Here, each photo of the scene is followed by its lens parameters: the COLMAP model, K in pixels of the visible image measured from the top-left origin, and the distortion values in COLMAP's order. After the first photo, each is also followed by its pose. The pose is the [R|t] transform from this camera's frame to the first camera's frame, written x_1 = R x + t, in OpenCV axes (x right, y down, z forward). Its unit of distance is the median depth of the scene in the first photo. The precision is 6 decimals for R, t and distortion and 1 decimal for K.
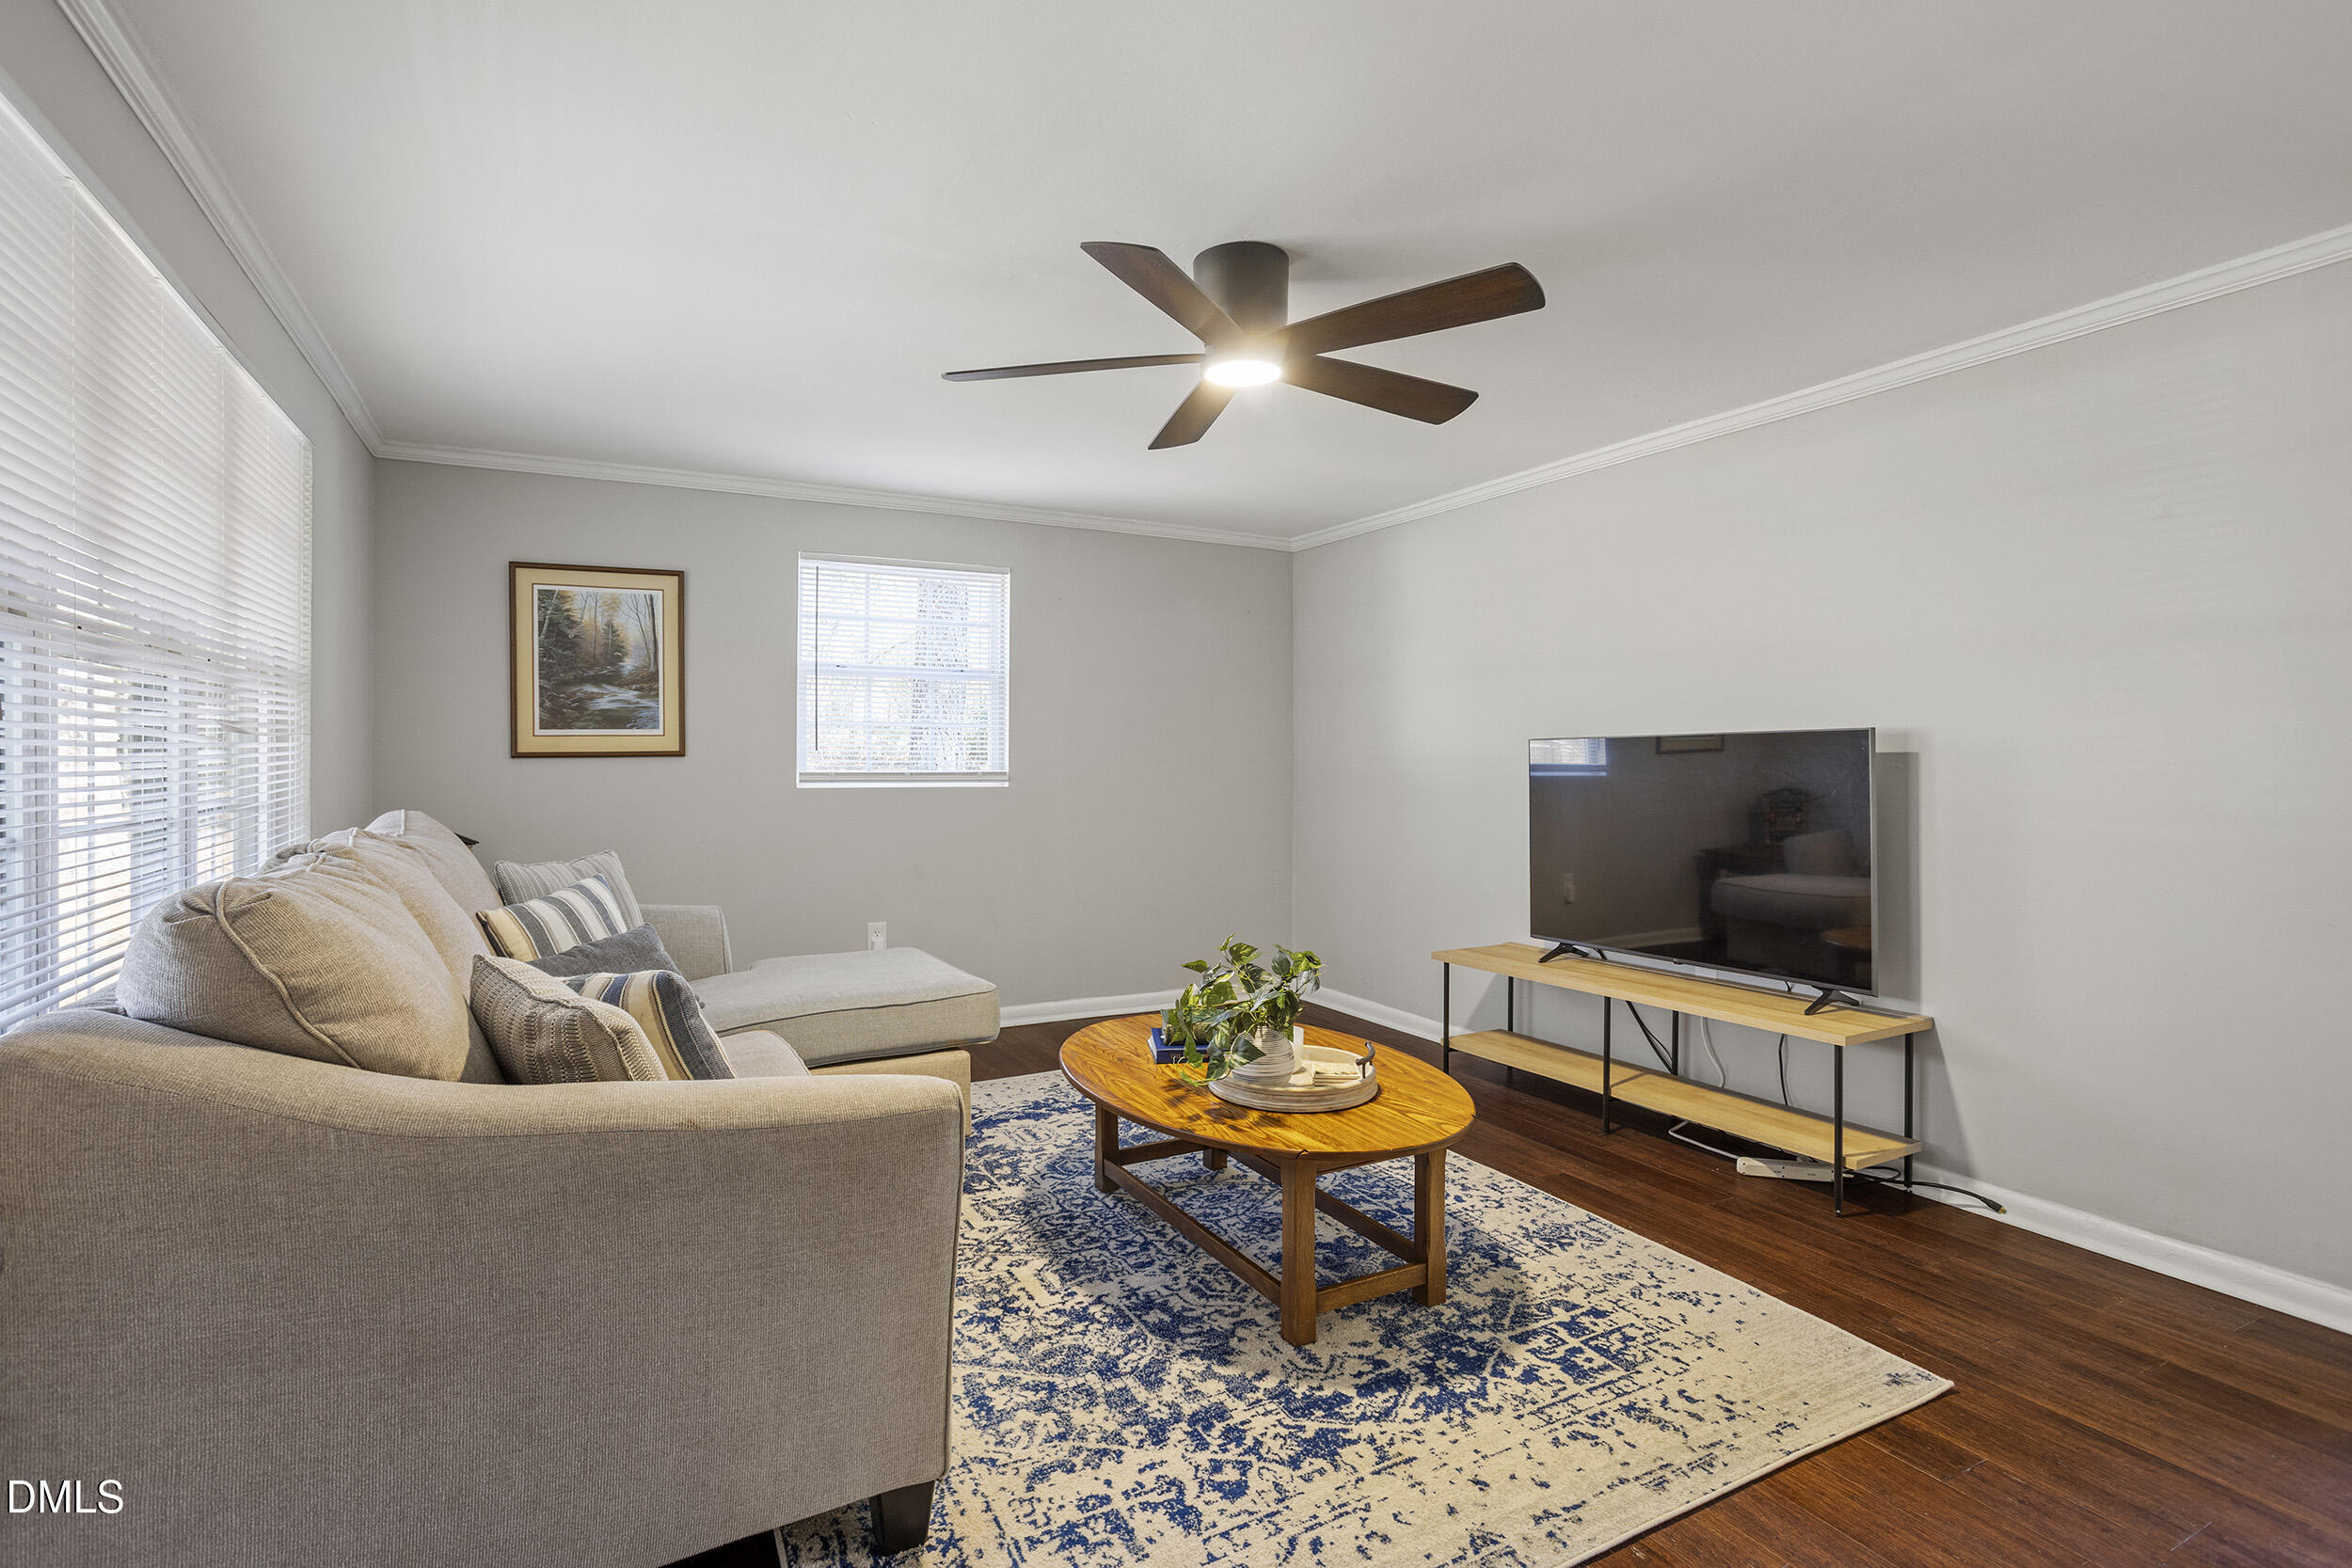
lens RADIAL K [[1141.2, 0, 1168.4], [0, 1141.2, 735.0], [0, 0, 1]] dist [-0.043624, 0.027262]
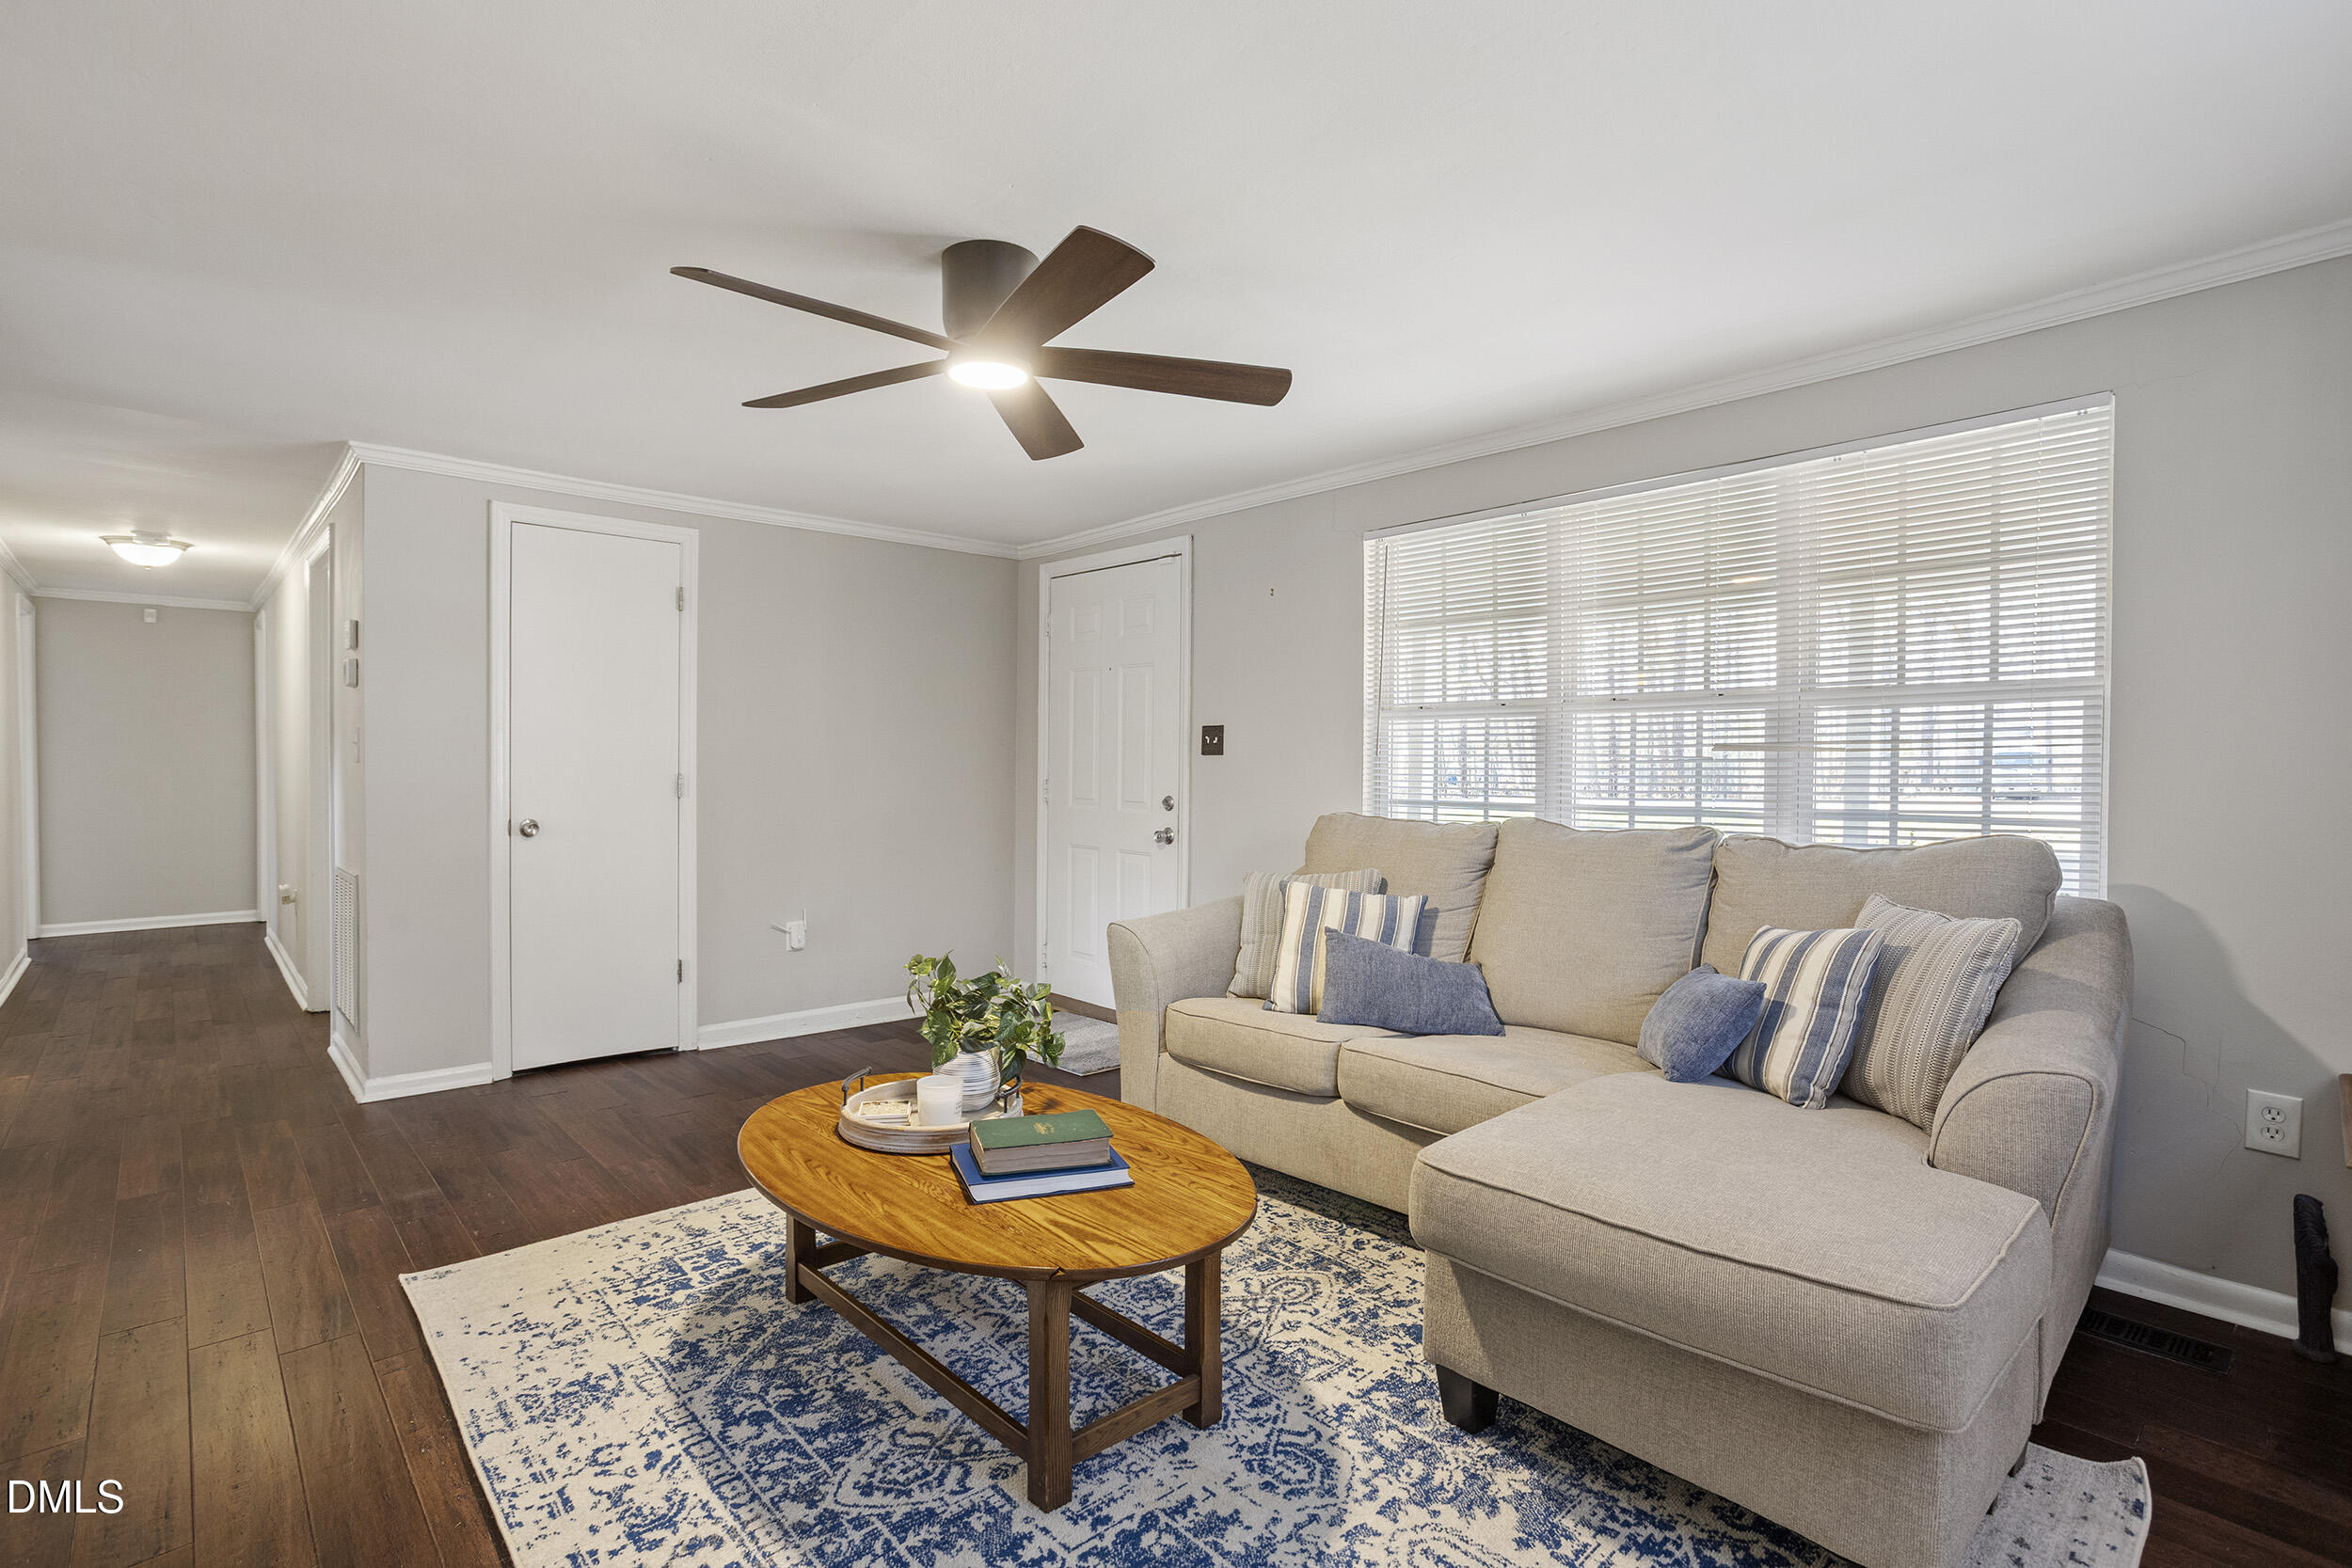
lens RADIAL K [[1141.2, 0, 1180.9], [0, 1141.2, 760.7], [0, 0, 1]] dist [-0.043624, 0.027262]
pose [[-0.965786, -0.003865, -0.259311, 0.167289], [0.001992, 0.999749, -0.022322, 0.037362], [0.259332, -0.022075, -0.965536, 2.105073]]
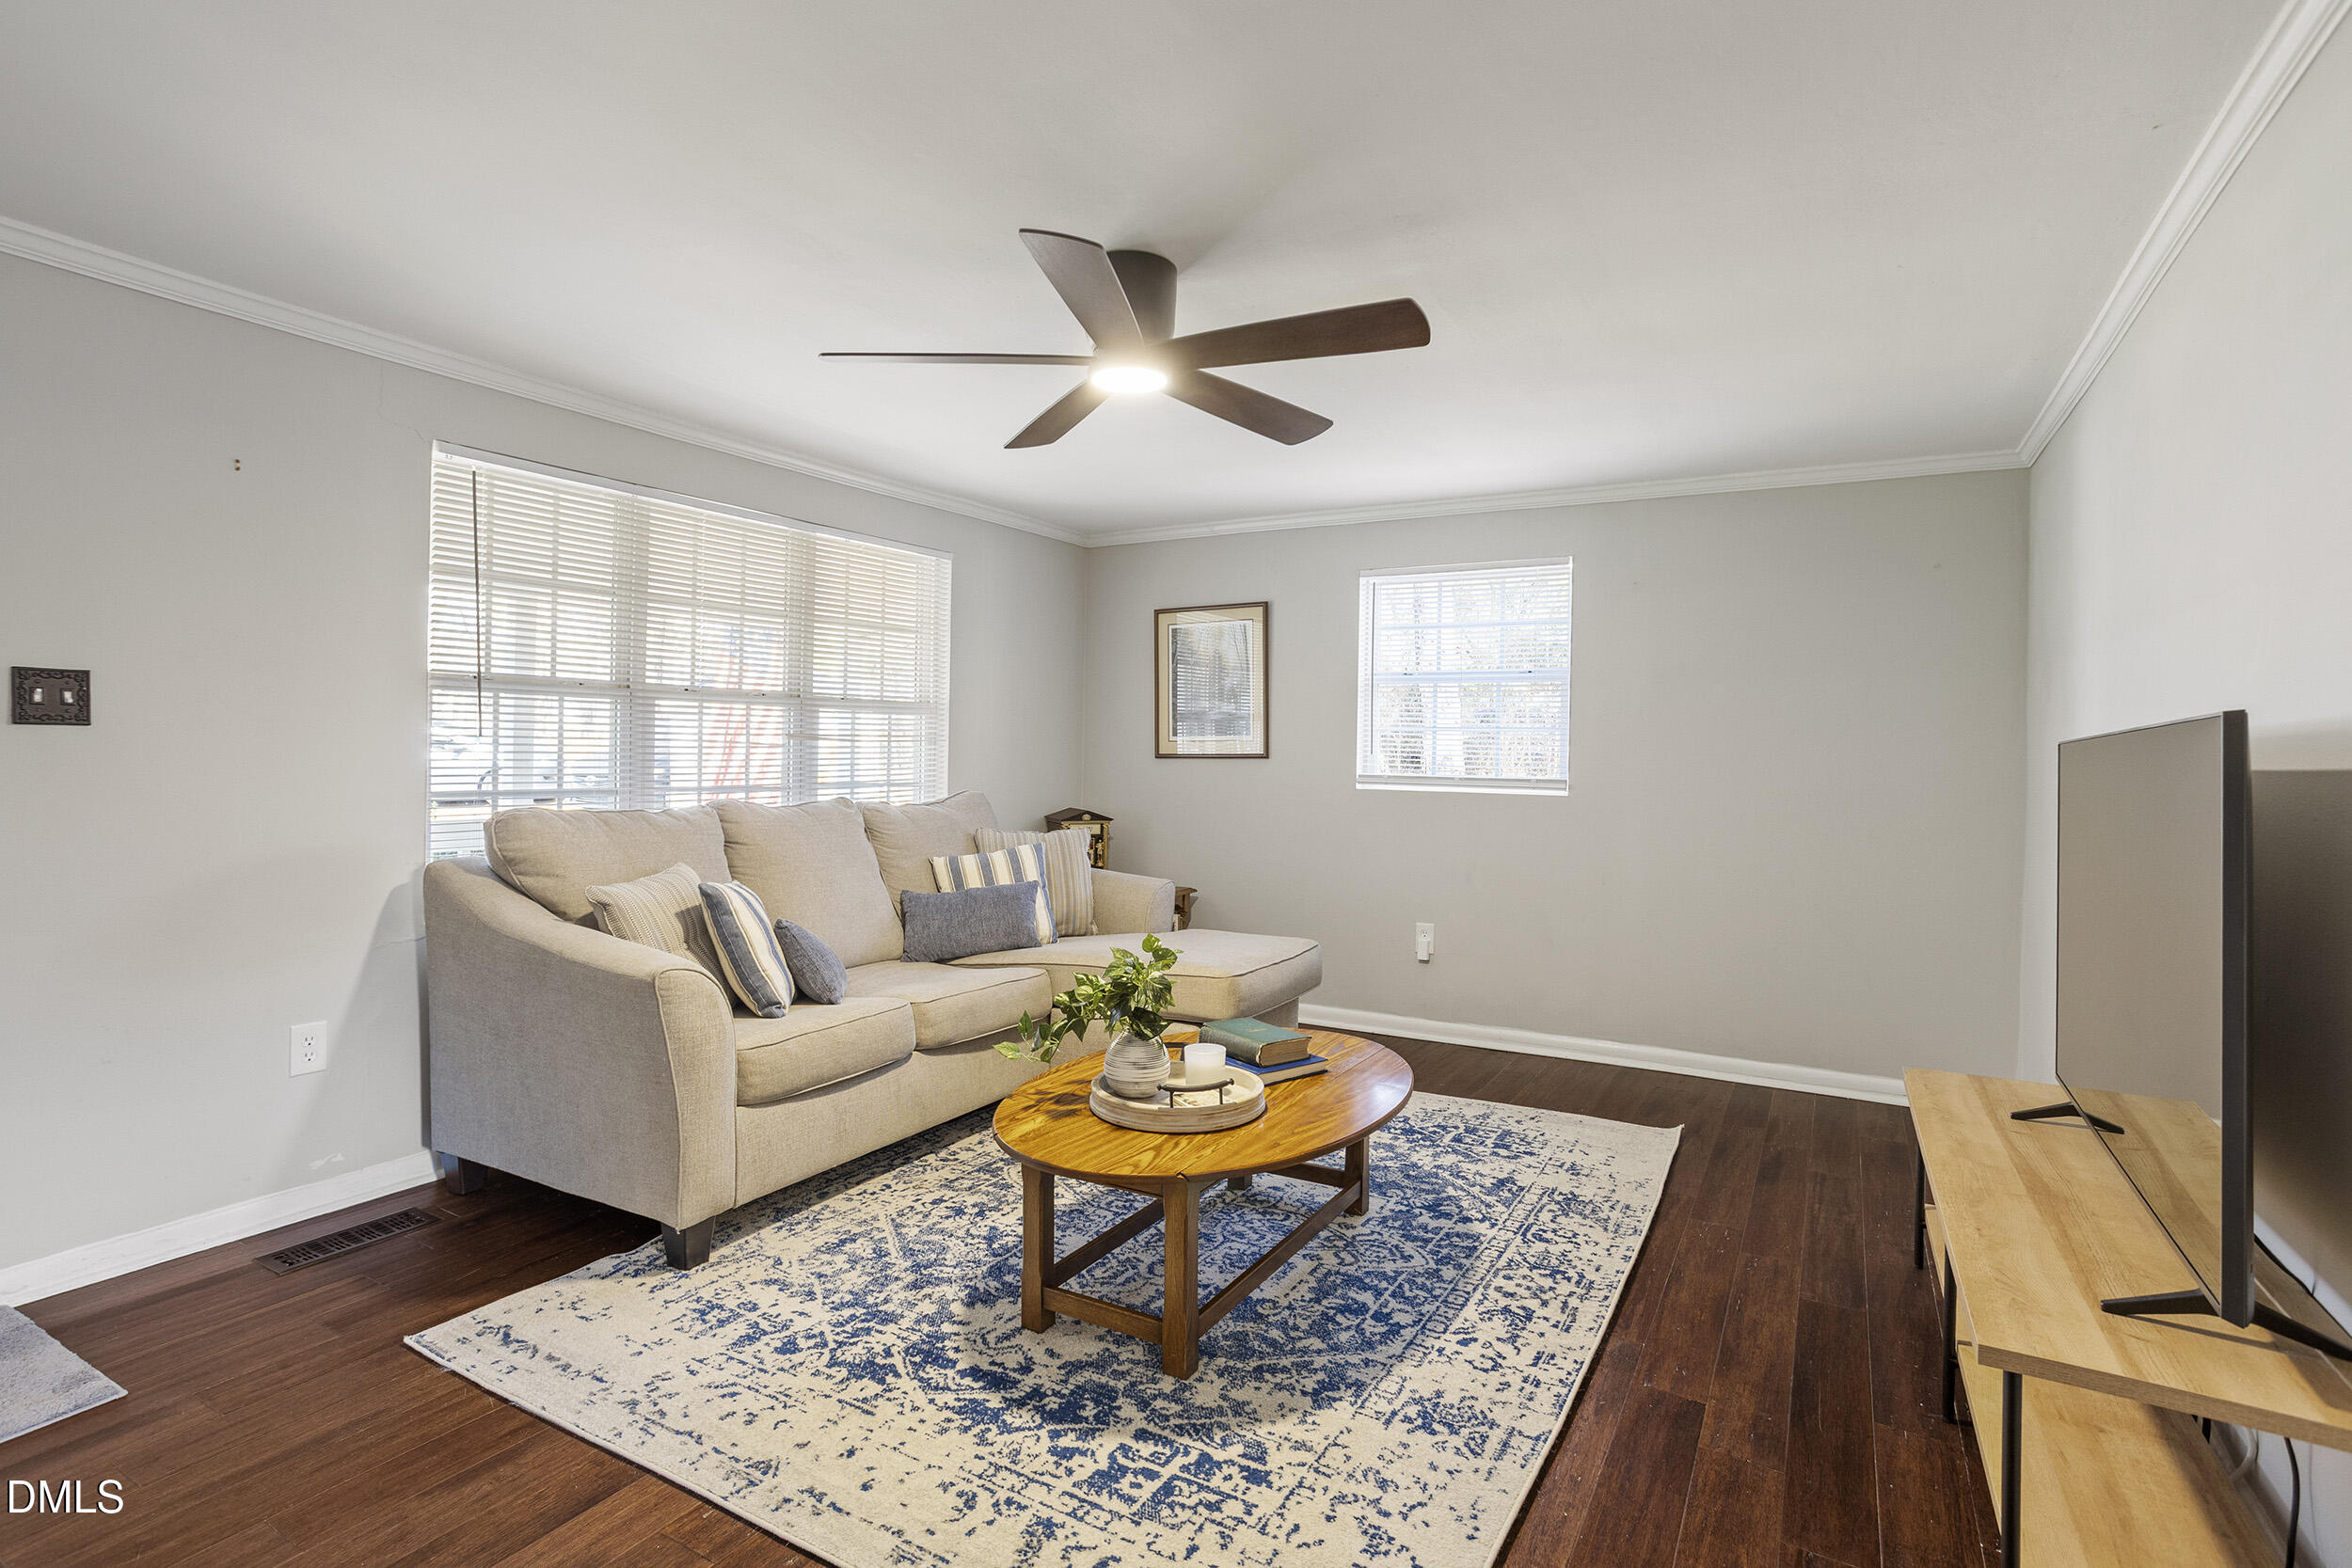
lens RADIAL K [[1141.2, 0, 1155.9], [0, 1141.2, 743.5], [0, 0, 1]] dist [-0.043624, 0.027262]
pose [[0.520489, -0.002158, -0.853865, 0.993262], [0.005188, 0.999986, 0.000635, 0.003243], [0.853852, -0.004761, 0.520493, 0.525152]]
